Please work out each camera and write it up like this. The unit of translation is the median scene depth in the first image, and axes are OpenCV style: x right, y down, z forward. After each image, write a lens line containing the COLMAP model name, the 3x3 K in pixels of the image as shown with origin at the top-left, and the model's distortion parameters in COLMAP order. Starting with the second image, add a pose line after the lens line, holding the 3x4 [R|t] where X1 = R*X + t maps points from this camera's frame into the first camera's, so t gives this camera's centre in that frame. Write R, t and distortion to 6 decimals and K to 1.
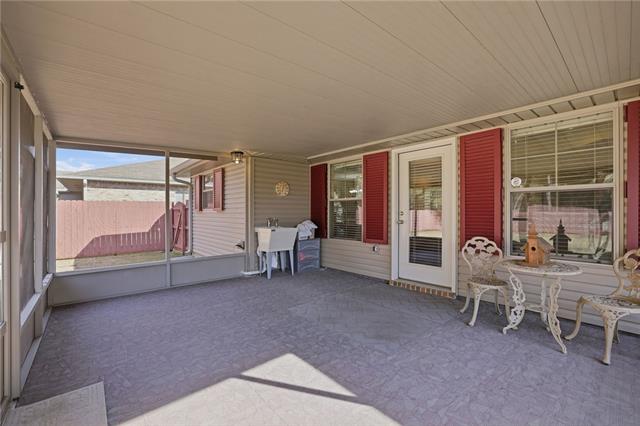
lens RADIAL K [[278.0, 0, 320.2], [0, 278.0, 211.7], [0, 0, 1]] dist [-0.015533, 0.003331]
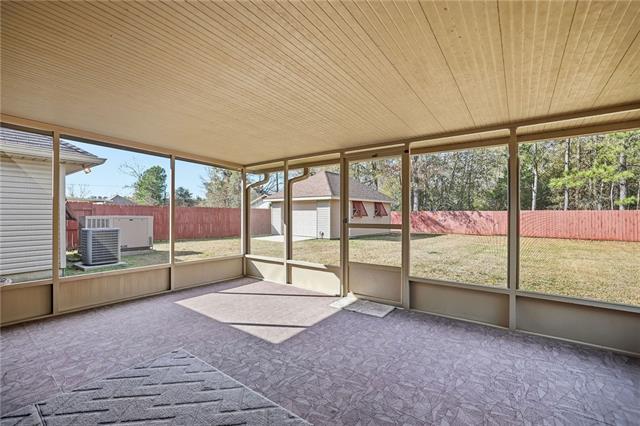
lens RADIAL K [[278.0, 0, 322.6], [0, 278.0, 215.1], [0, 0, 1]] dist [-0.015533, 0.003331]
pose [[-0.973633, 0.000931, -0.228116, -0.044424], [-0.000114, 0.999990, 0.004569, -0.008050], [0.228118, 0.004475, -0.973623, 1.976922]]
